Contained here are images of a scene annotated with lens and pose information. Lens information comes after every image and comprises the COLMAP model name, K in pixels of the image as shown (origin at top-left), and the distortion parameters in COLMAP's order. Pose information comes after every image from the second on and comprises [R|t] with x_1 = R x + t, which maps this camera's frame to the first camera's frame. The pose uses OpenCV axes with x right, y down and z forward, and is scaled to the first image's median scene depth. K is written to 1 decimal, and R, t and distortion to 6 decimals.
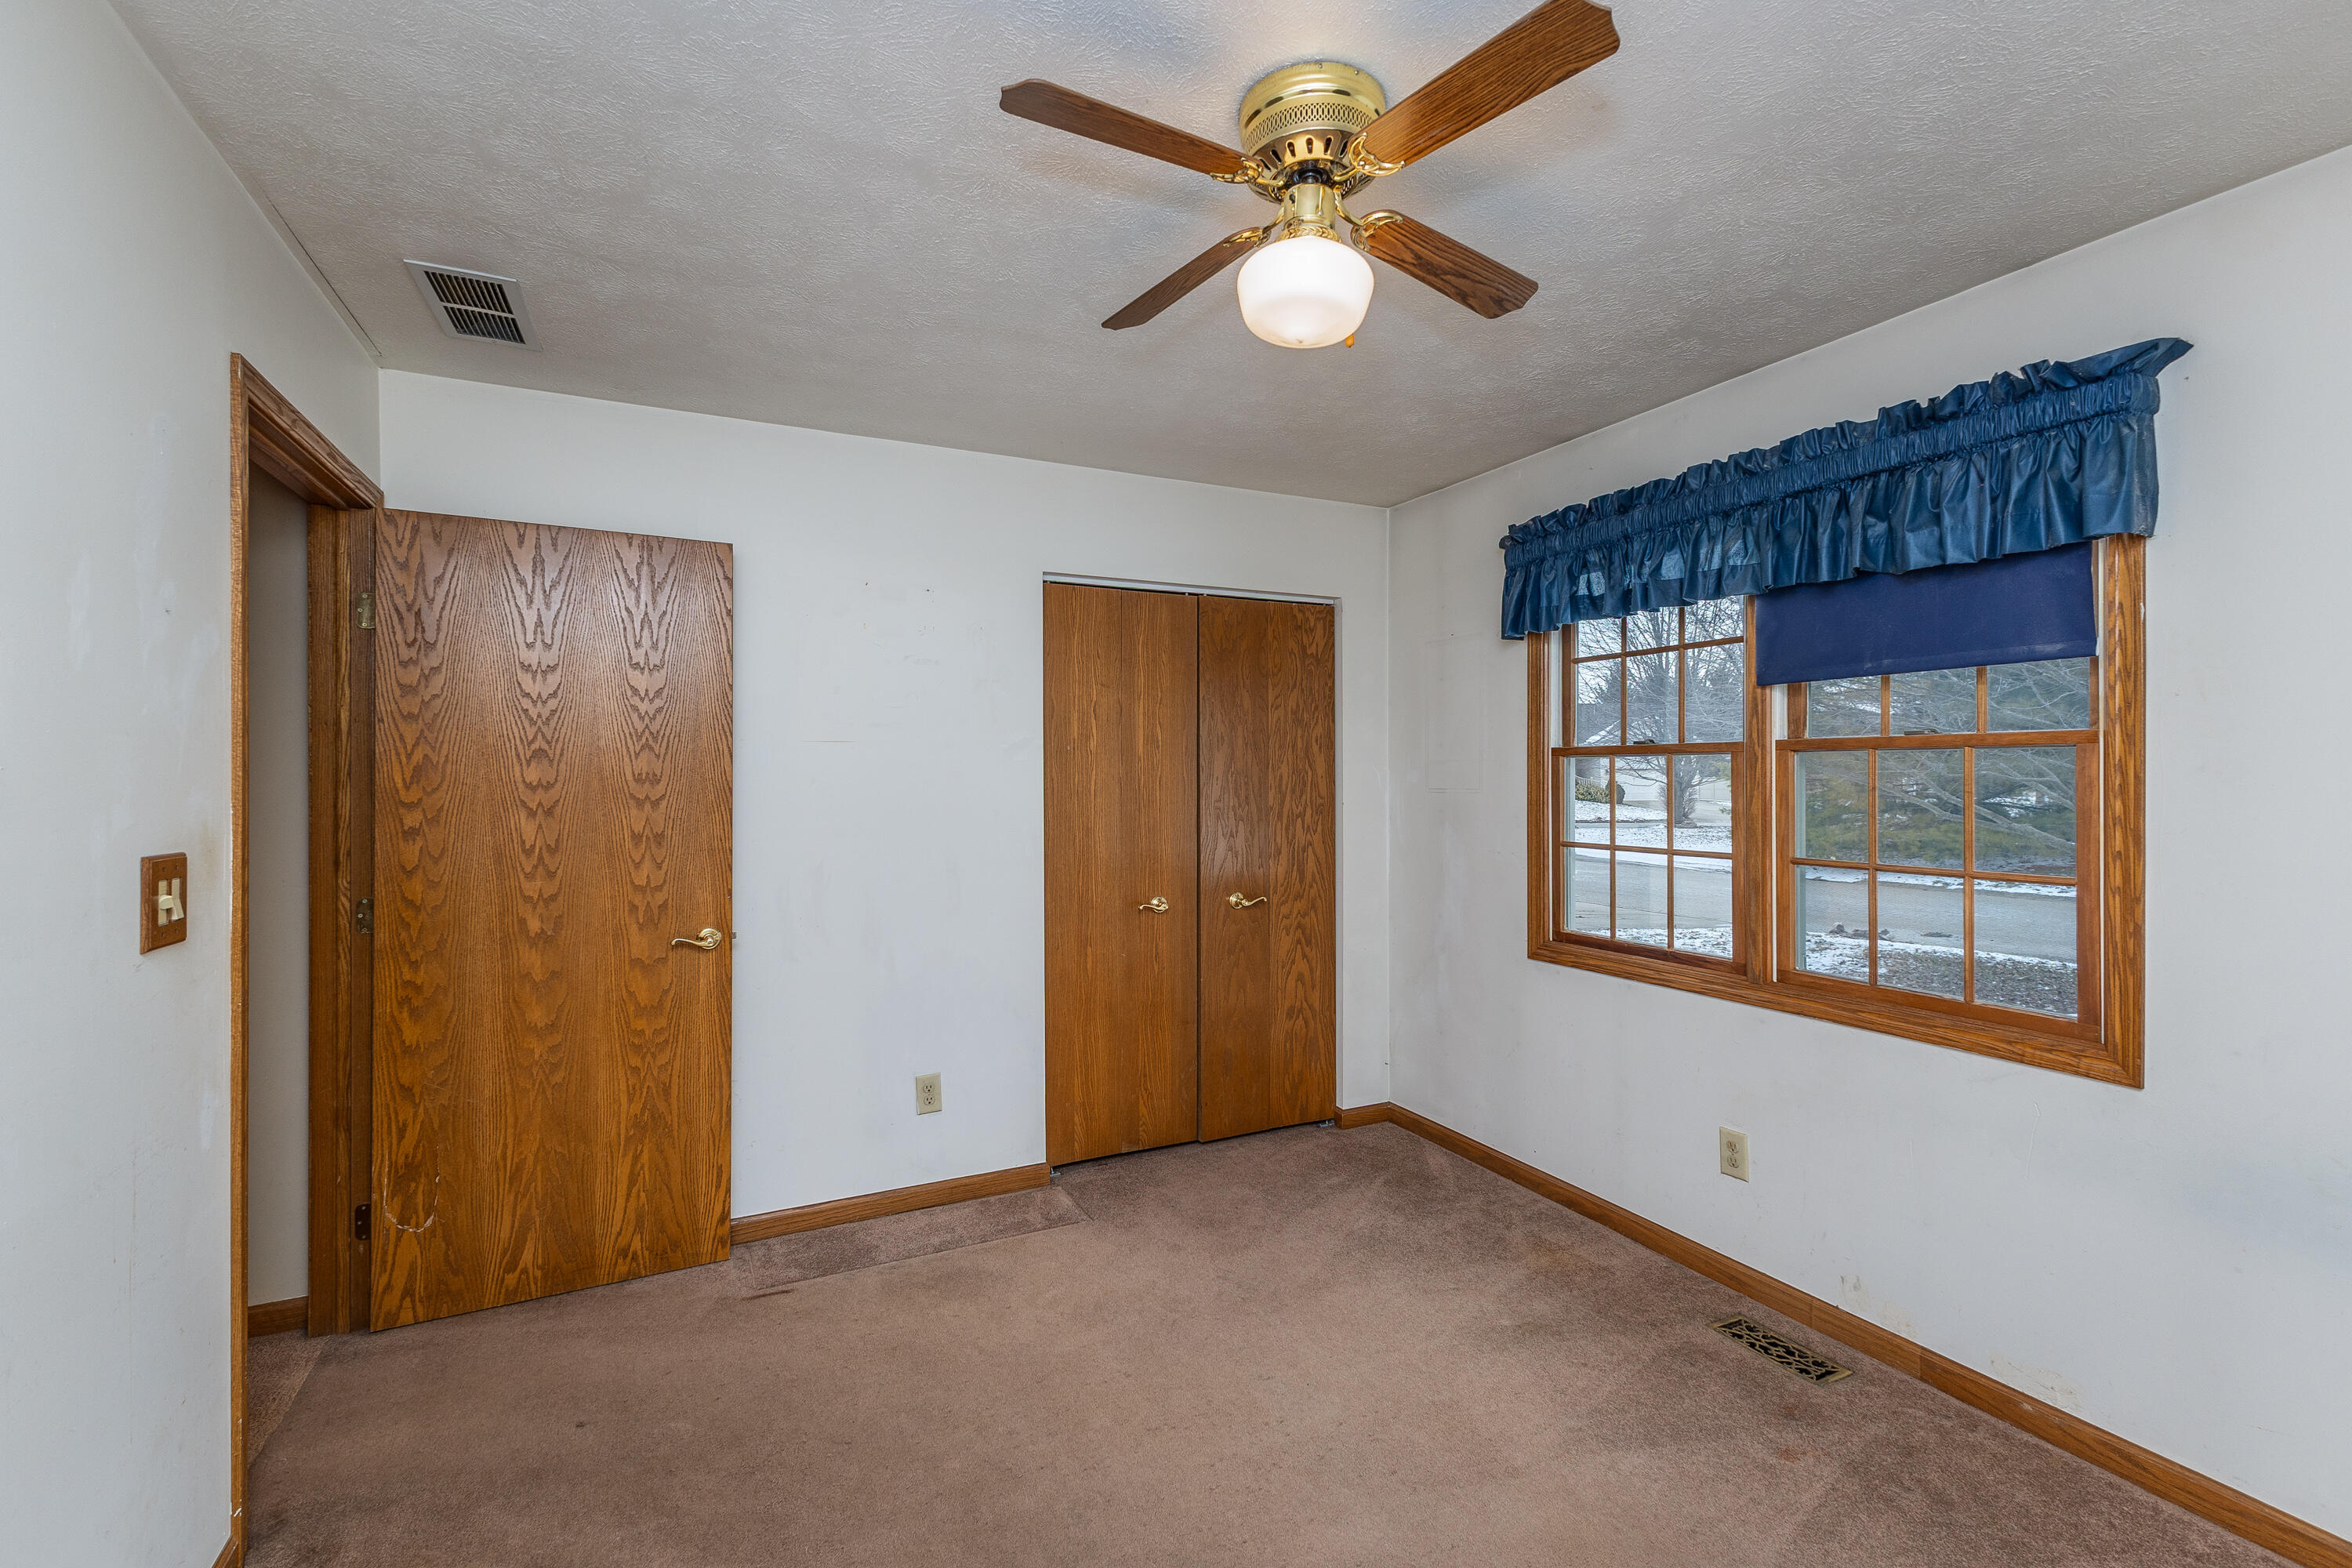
lens RADIAL K [[1008.7, 0, 1165.1], [0, 1008.7, 769.4], [0, 0, 1]] dist [0.000843, -0.000144]
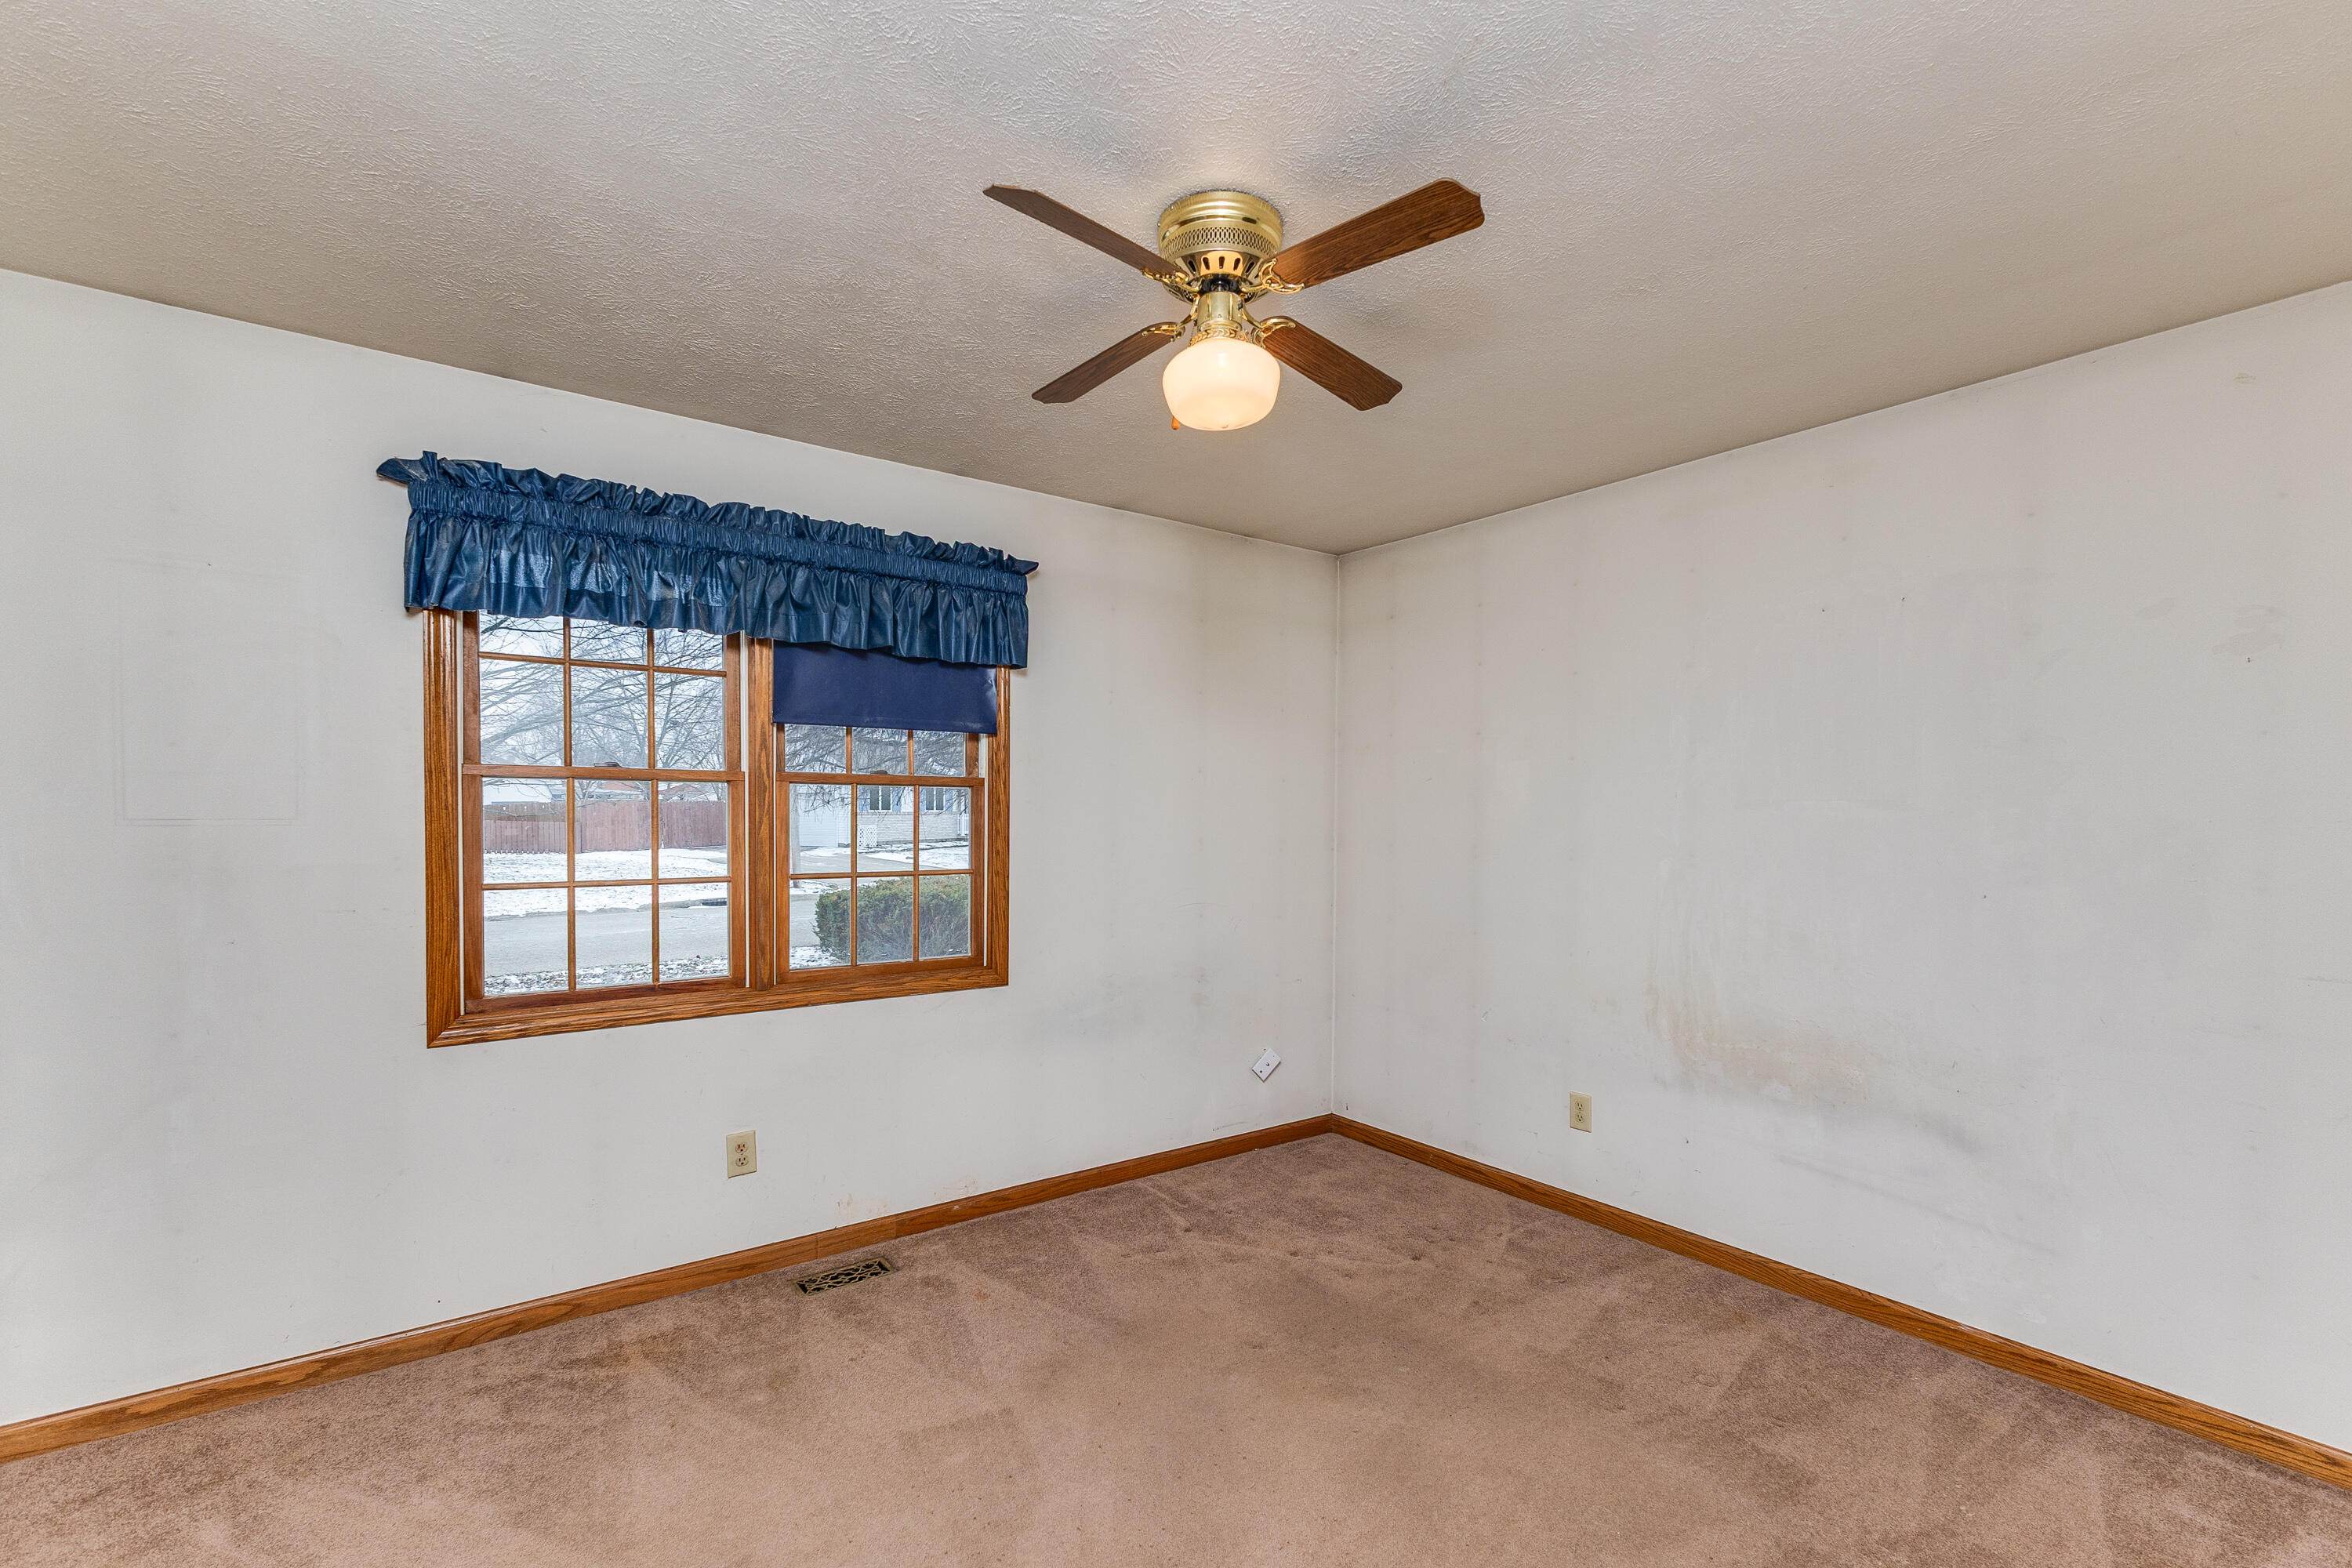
lens RADIAL K [[1033.3, 0, 1178.8], [0, 1033.3, 825.3], [0, 0, 1]] dist [-0.001433, -0.000234]
pose [[-0.165494, -0.014117, 0.986110, -0.681315], [-0.012540, 0.999847, 0.012209, 0.011435], [-0.986131, -0.010345, -0.165646, 0.819554]]
